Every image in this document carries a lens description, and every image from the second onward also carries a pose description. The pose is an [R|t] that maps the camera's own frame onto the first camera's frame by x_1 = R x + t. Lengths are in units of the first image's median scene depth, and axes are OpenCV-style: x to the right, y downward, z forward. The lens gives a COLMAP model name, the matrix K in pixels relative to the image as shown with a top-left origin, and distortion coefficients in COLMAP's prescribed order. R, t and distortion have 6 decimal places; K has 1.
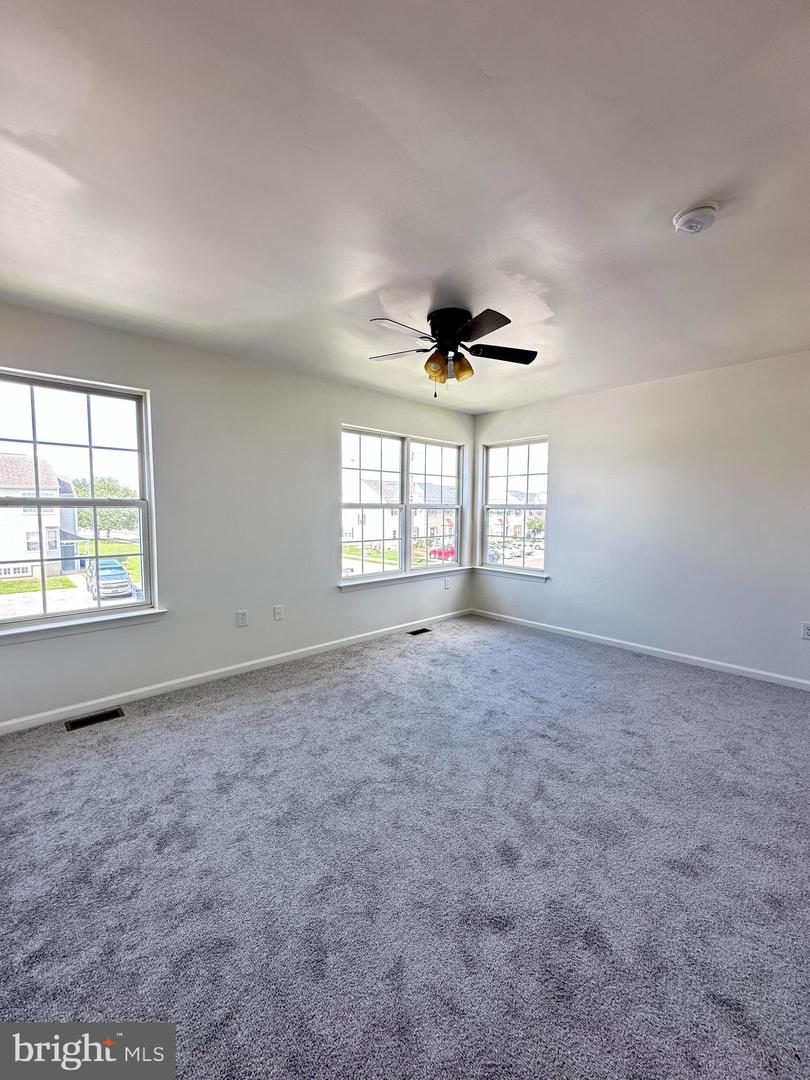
lens RADIAL K [[432.2, 0, 404.5], [0, 432.2, 544.5], [0, 0, 1]] dist [-0.004016, 0.000573]
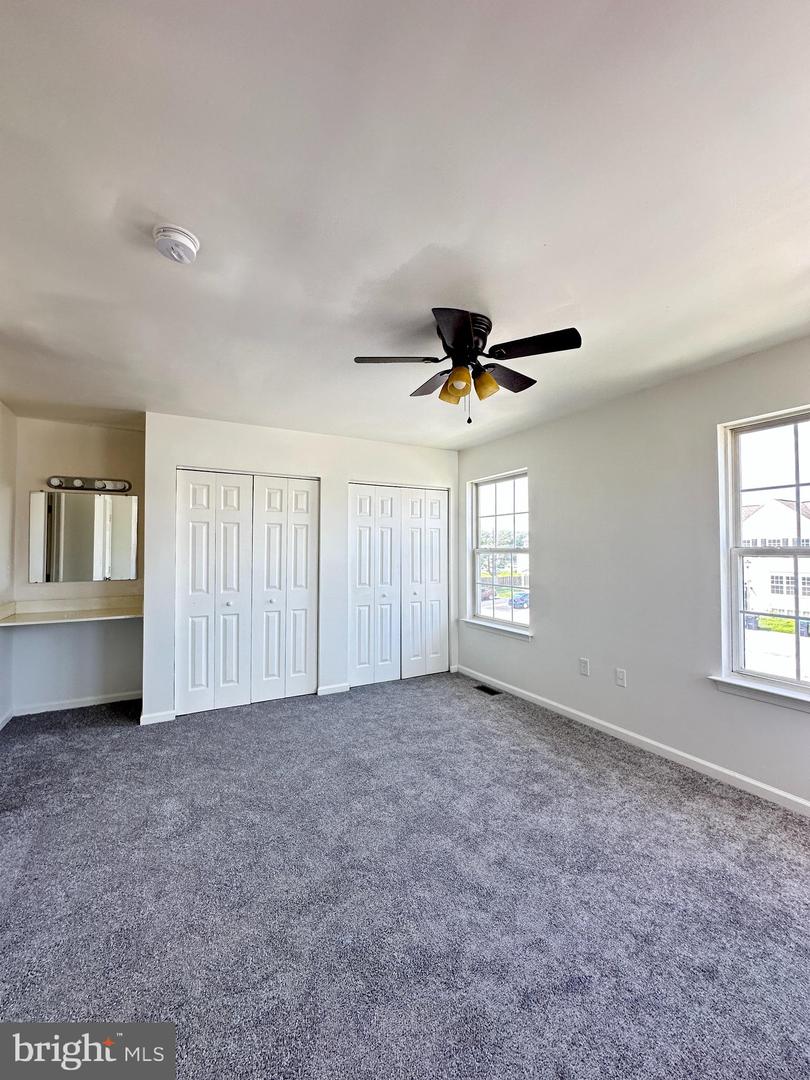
lens RADIAL K [[432.2, 0, 405.4], [0, 432.2, 539.3], [0, 0, 1]] dist [-0.004016, 0.000573]
pose [[-0.238506, -0.021977, -0.970892, 0.791893], [-0.080689, 0.996736, -0.002741, -0.097415], [0.967783, 0.077687, -0.239501, 0.942966]]
